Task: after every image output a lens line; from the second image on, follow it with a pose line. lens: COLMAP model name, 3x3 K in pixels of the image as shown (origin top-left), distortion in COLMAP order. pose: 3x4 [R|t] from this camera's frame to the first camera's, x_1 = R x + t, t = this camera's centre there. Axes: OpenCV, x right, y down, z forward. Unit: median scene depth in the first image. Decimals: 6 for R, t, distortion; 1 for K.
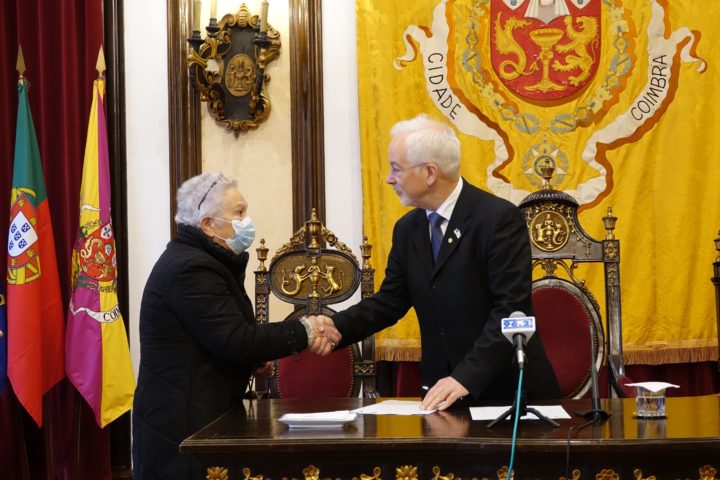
lens RADIAL K [[1328.3, 0, 360.0], [0, 1328.3, 240.0], [0, 0, 1]] dist [0.013401, -0.158713]
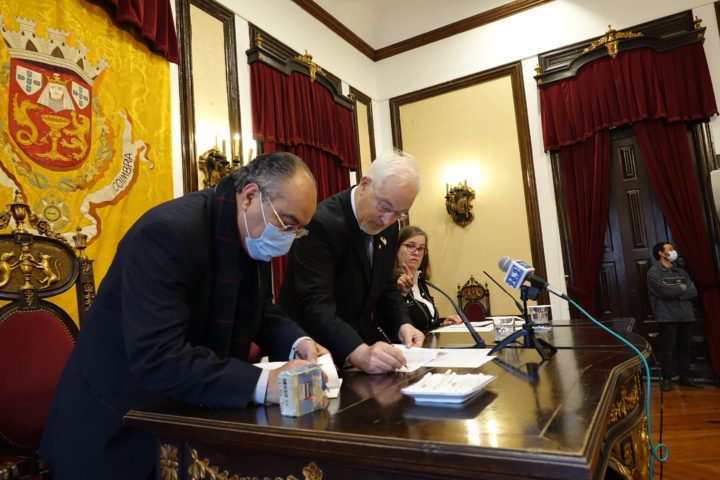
lens RADIAL K [[499.1, 0, 360.0], [0, 499.1, 240.0], [0, 0, 1]] dist [0.003443, -0.003825]
pose [[0.436199, 0.080693, 0.896225, -0.177319], [0.051573, 0.992092, -0.114426, 0.045254], [-0.898371, 0.096133, 0.428588, 0.506789]]
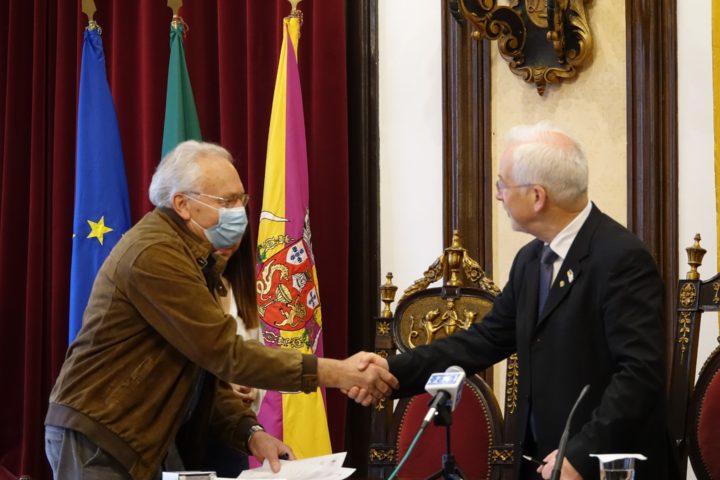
lens RADIAL K [[4565.1, 0, 360.0], [0, 4565.1, 240.0], [0, 0, 1]] dist [-0.181477, -8.183629]
pose [[0.916711, 0.006642, -0.399496, 0.689129], [-0.004100, 0.999966, 0.007218, -0.027667], [0.399531, -0.004979, 0.916706, -0.971549]]
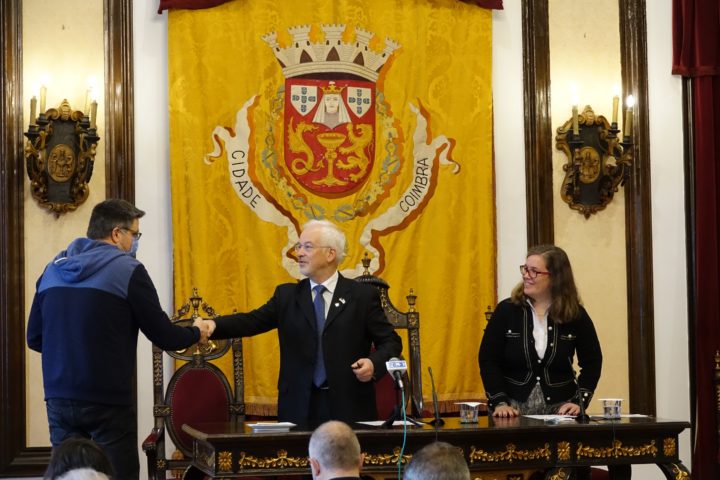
lens RADIAL K [[2038.6, 0, 360.0], [0, 2038.6, 240.0], [0, 0, 1]] dist [-0.006498, -0.014281]
pose [[0.963096, 0.014264, 0.268779, -0.324337], [-0.005890, 0.999472, -0.031939, -0.005441], [-0.269093, 0.029177, 0.962672, -0.760939]]
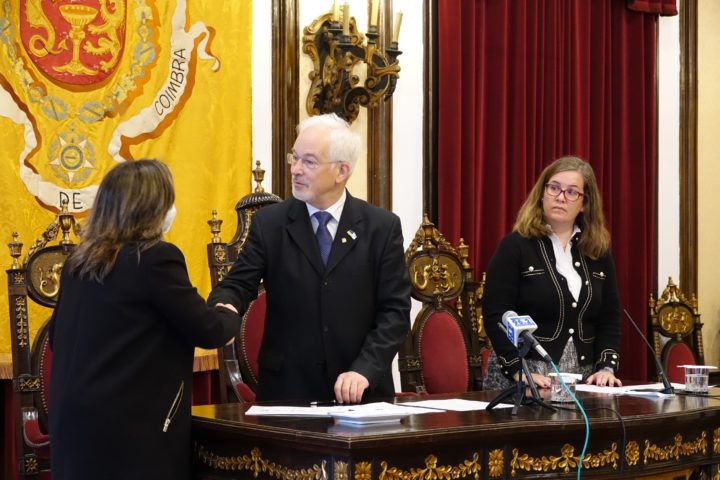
lens RADIAL K [[1722.0, 0, 360.0], [0, 1722.0, 240.0], [0, 0, 1]] dist [-0.006050, -0.004735]
pose [[0.711584, 0.029922, 0.701964, -0.540294], [-0.030250, 0.999471, -0.011939, 0.008367], [-0.701950, -0.012739, 0.712112, 0.032501]]
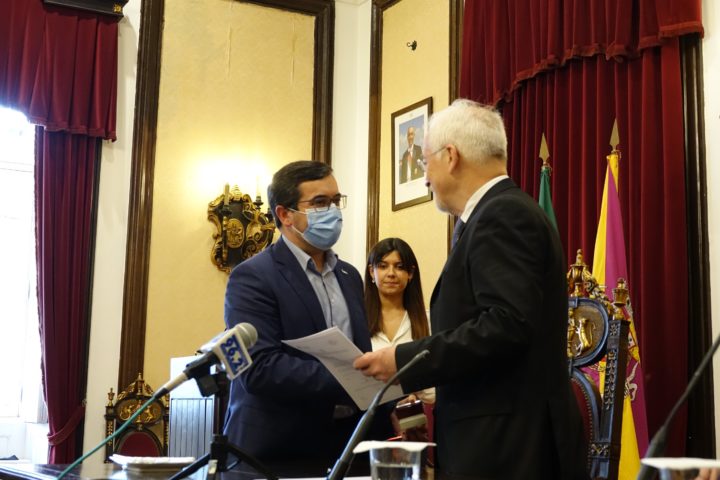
lens RADIAL K [[1087.6, 0, 360.0], [0, 1087.6, 240.0], [0, 0, 1]] dist [0.005501, 0.023109]
pose [[0.547269, -0.098393, -0.831153, 0.345315], [-0.017200, 0.991534, -0.128705, 0.045542], [0.836780, 0.084732, 0.540943, 0.403954]]
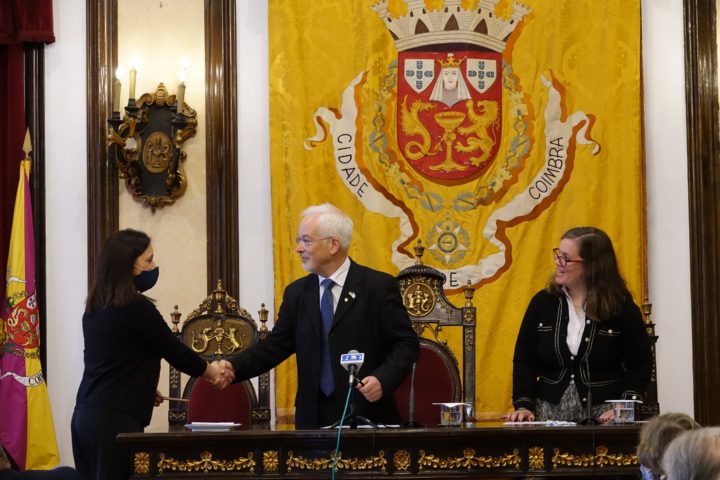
lens RADIAL K [[2237.8, 0, 360.0], [0, 2237.8, 240.0], [0, 0, 1]] dist [0.017451, -1.711834]
pose [[0.999982, 0.004564, 0.003805, 0.063412], [-0.004372, 0.998787, -0.049041, 0.029417], [-0.004025, 0.049024, 0.998790, -0.763799]]
